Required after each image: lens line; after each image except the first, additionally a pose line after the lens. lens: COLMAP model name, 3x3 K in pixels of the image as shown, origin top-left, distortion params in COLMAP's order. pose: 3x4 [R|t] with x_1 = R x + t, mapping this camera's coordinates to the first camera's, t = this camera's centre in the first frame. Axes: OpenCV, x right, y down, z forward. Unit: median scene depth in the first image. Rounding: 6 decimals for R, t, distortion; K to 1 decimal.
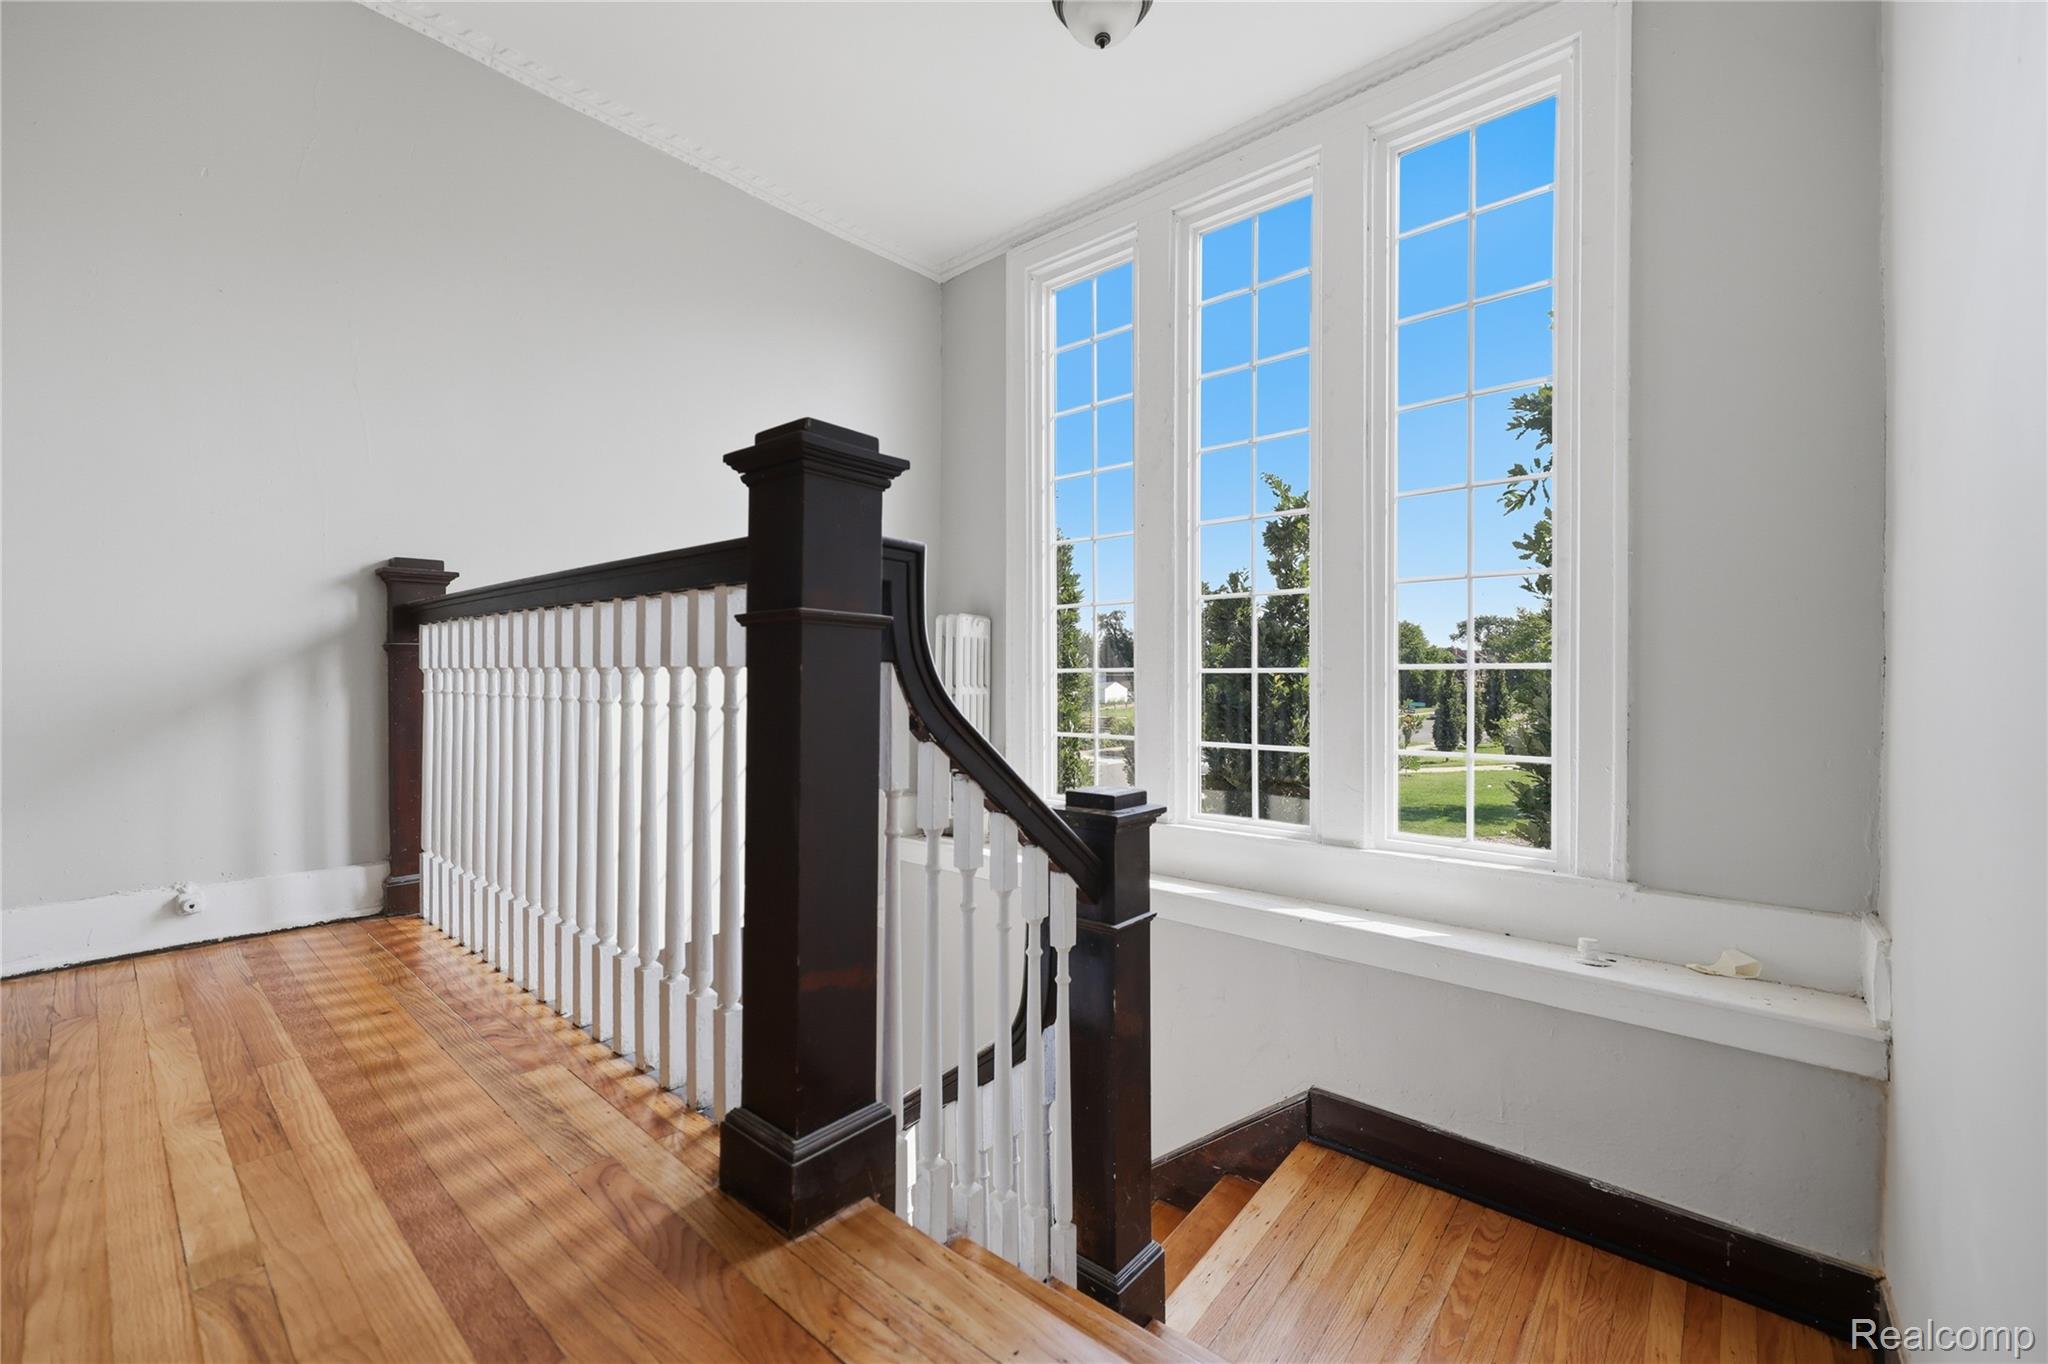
lens RADIAL K [[819.8, 0, 1024.0], [0, 819.8, 682.0], [0, 0, 1]] dist [0.008649, -0.000035]
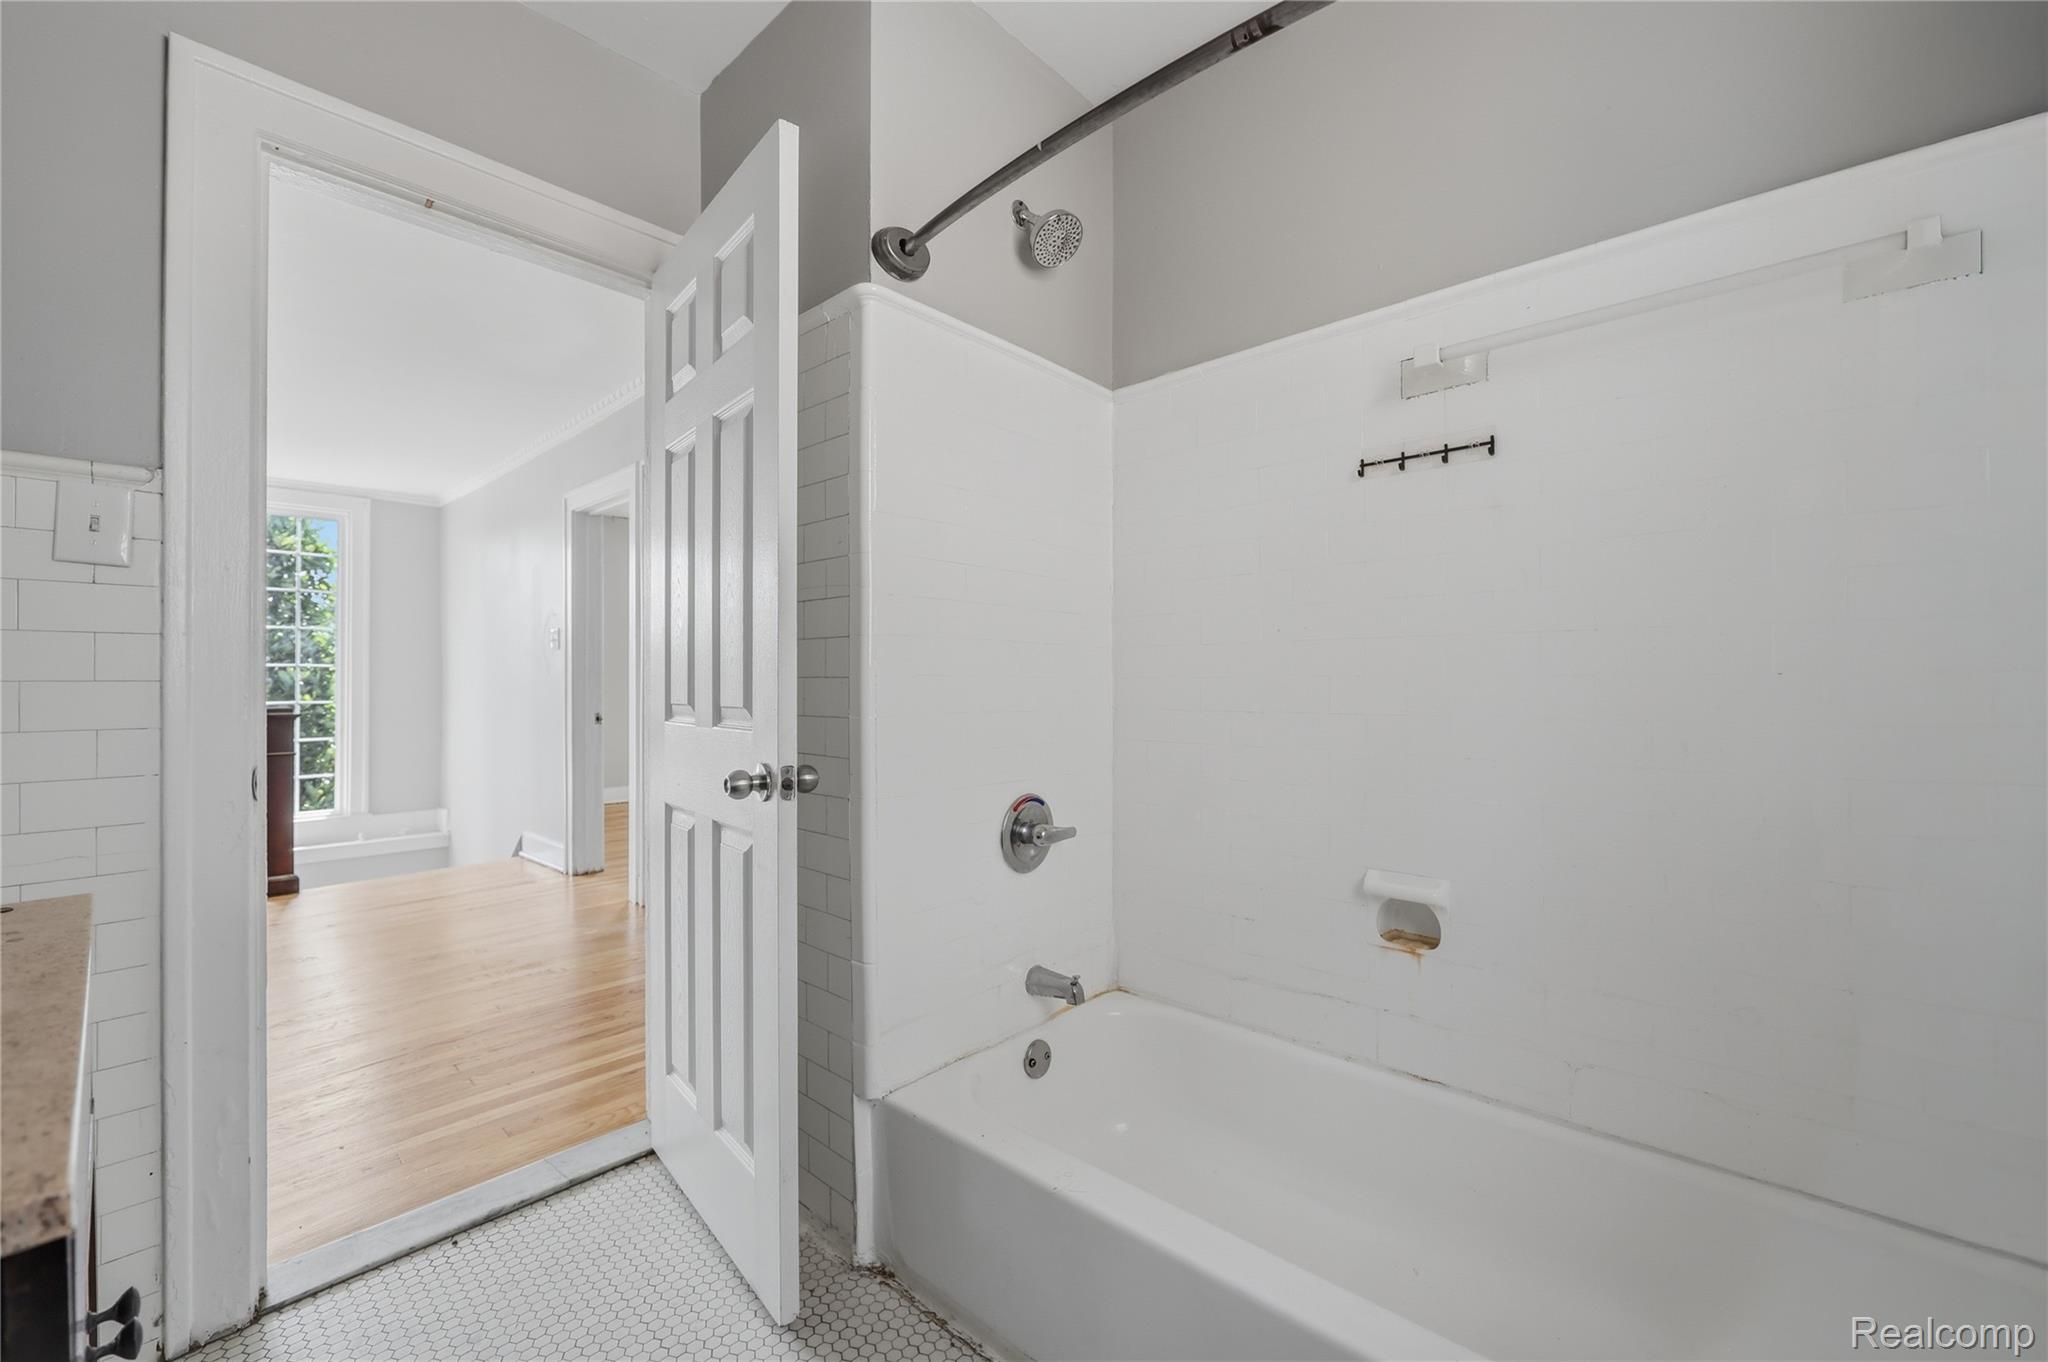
lens RADIAL K [[819.8, 0, 1024.0], [0, 819.8, 681.0], [0, 0, 1]] dist [0.008649, -0.000035]
pose [[0.027199, 0.000926, 0.999630, -1.984822], [0.002181, 0.999997, -0.000985, -0.200521], [-0.999628, 0.002207, 0.027196, -1.302604]]
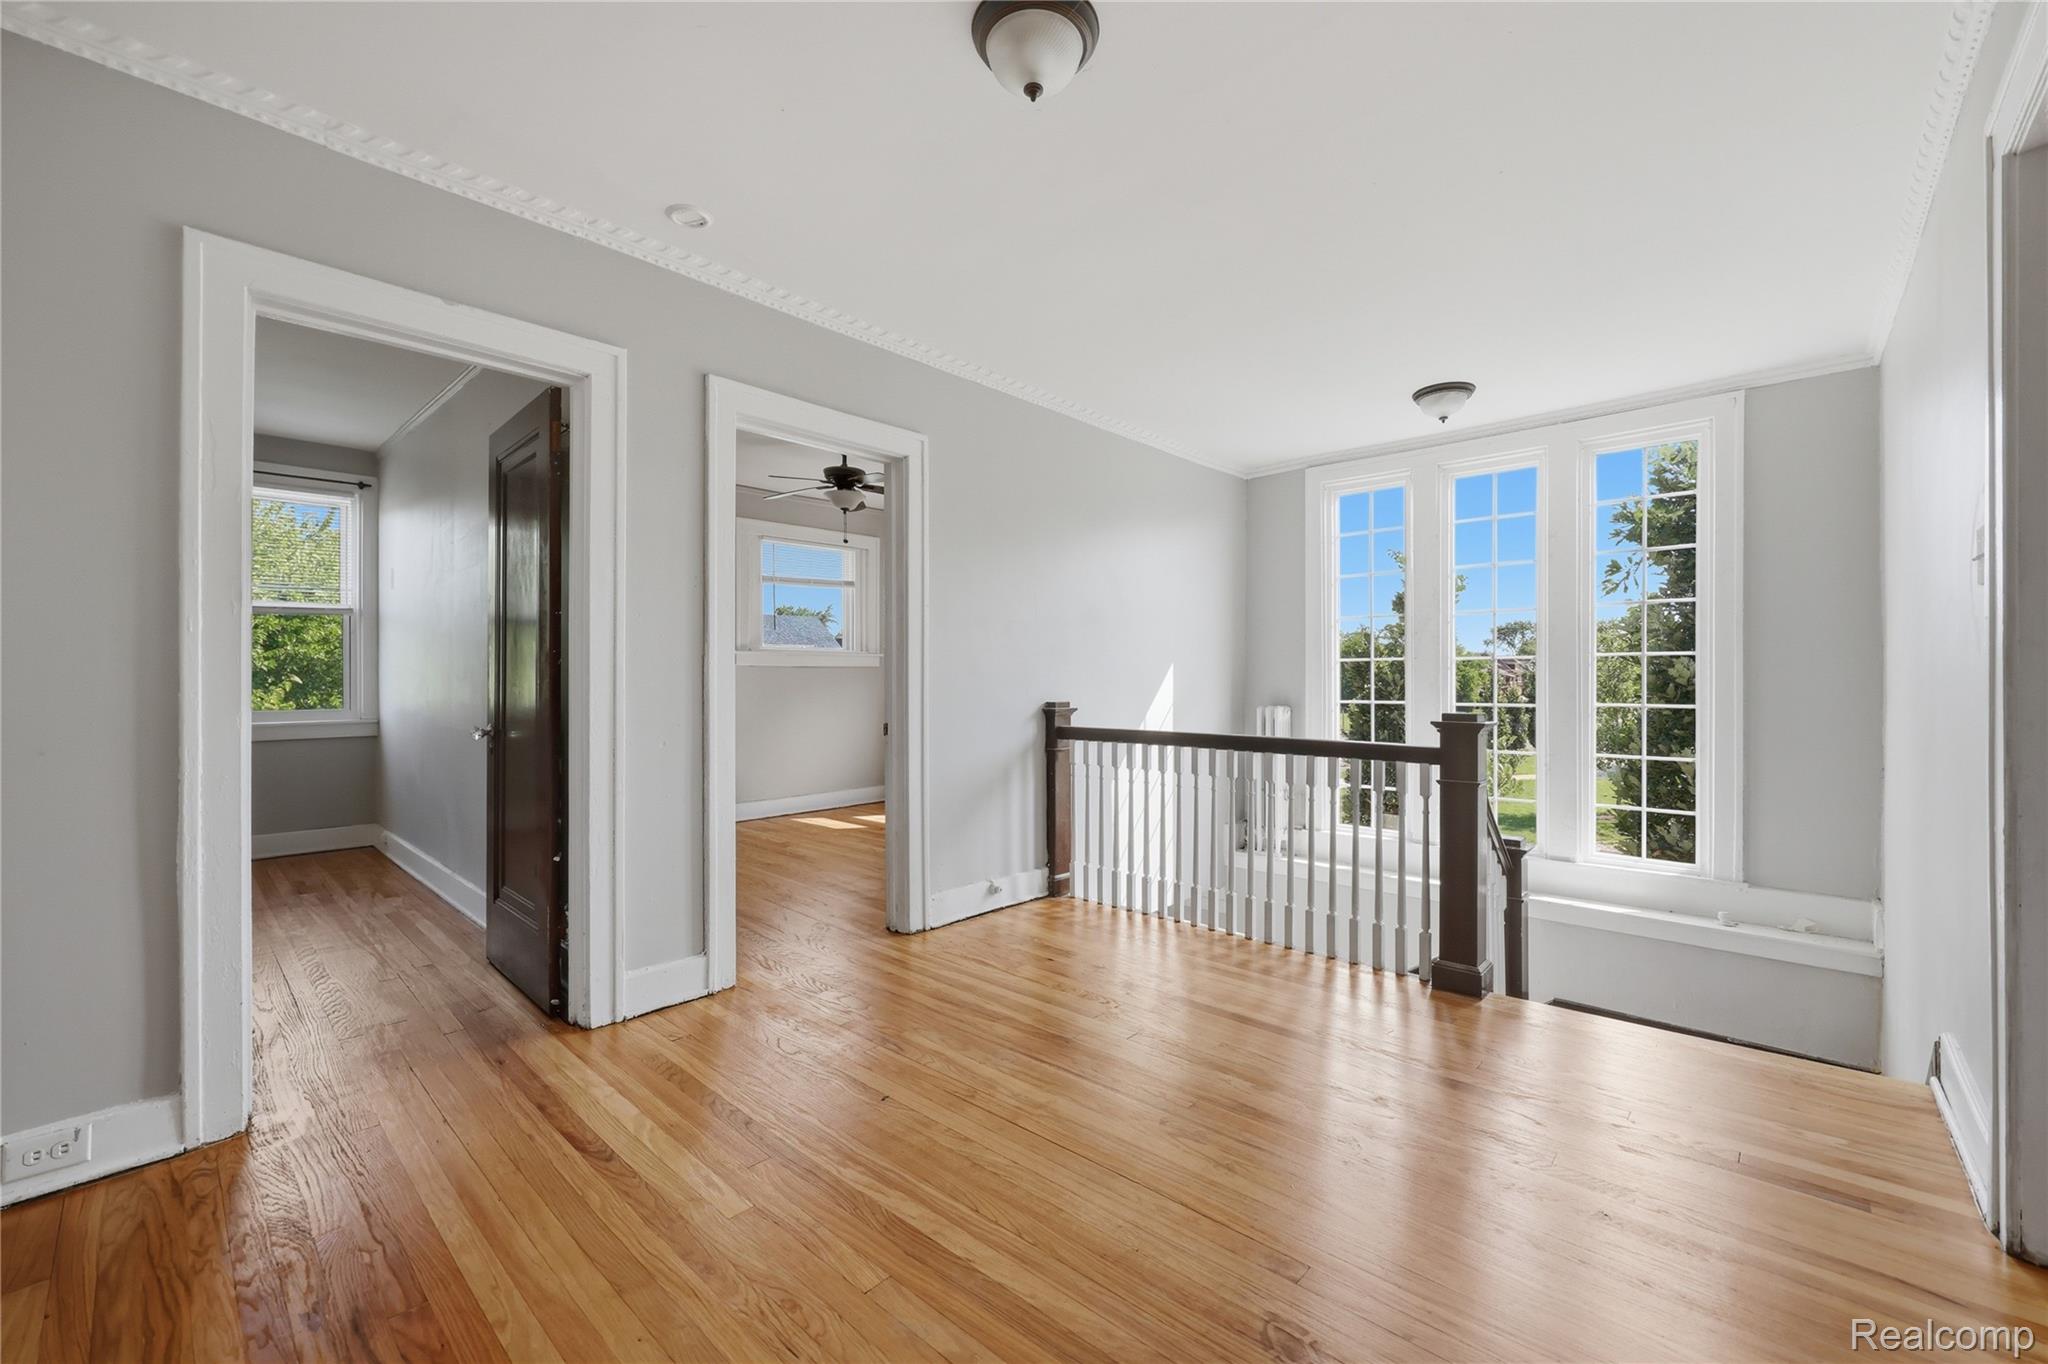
lens RADIAL K [[819.8, 0, 1024.0], [0, 819.8, 682.0], [0, 0, 1]] dist [0.008649, -0.000035]
pose [[0.999744, -0.001081, -0.022590, -0.791148], [0.001085, 0.999999, 0.000150, -0.196852], [0.022590, -0.000175, 0.999745, -0.837183]]
